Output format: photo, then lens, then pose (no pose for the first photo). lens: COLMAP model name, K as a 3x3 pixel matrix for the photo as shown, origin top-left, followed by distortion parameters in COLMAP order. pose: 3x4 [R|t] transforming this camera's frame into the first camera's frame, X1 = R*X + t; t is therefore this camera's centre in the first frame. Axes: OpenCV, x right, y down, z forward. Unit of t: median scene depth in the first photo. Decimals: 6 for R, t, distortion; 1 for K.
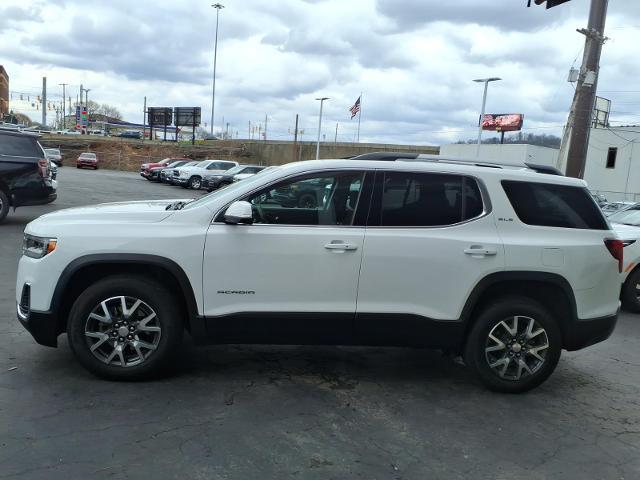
lens RADIAL K [[509.8, 0, 321.5], [0, 509.8, 243.0], [0, 0, 1]] dist [-0.007509, -0.016493]
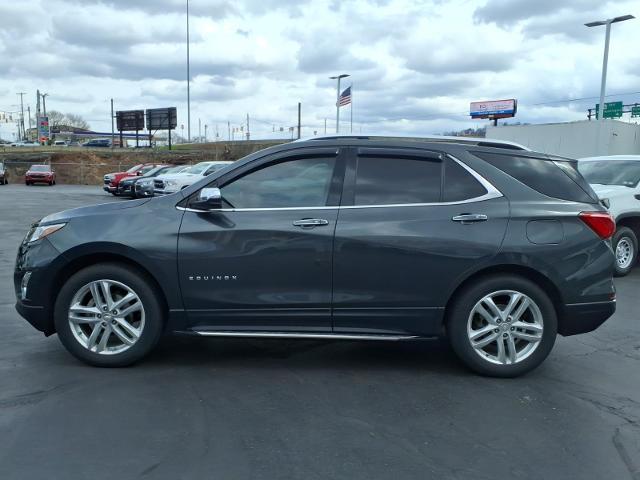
lens RADIAL K [[509.8, 0, 331.5], [0, 509.8, 242.7], [0, 0, 1]] dist [-0.007509, -0.016493]
pose [[0.996216, -0.067956, 0.054188, -0.029990], [0.067971, 0.997686, 0.001573, -0.013820], [-0.054169, 0.002116, 0.998530, 0.096164]]
